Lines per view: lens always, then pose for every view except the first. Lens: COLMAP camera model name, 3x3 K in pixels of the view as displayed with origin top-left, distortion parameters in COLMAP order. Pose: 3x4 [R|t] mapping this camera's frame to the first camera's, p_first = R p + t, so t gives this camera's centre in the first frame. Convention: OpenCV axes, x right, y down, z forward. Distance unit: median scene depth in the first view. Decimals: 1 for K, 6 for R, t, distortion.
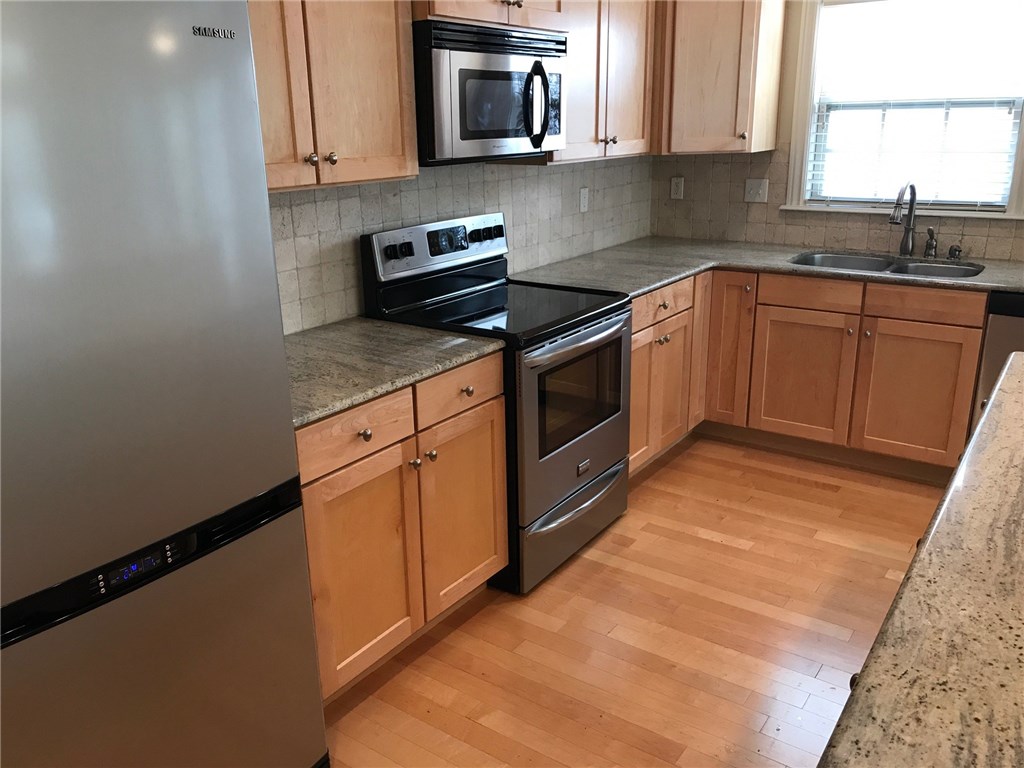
lens RADIAL K [[851.3, 0, 486.4], [0, 851.3, 381.6], [0, 0, 1]] dist [-0.004069, -0.006905]
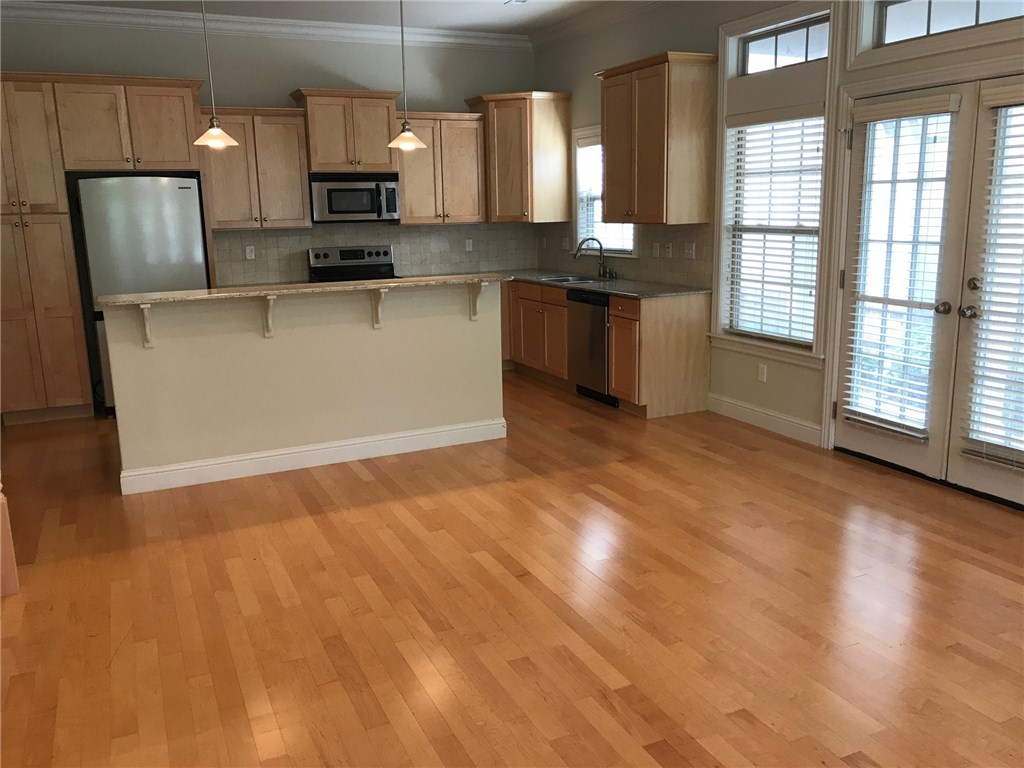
lens RADIAL K [[851.3, 0, 486.4], [0, 851.3, 381.6], [0, 0, 1]] dist [-0.004069, -0.006905]
pose [[0.865869, 0.100227, -0.490128, 1.703734], [-0.143876, 0.988224, -0.052089, 0.297764], [0.479135, 0.115620, 0.870093, -1.005403]]
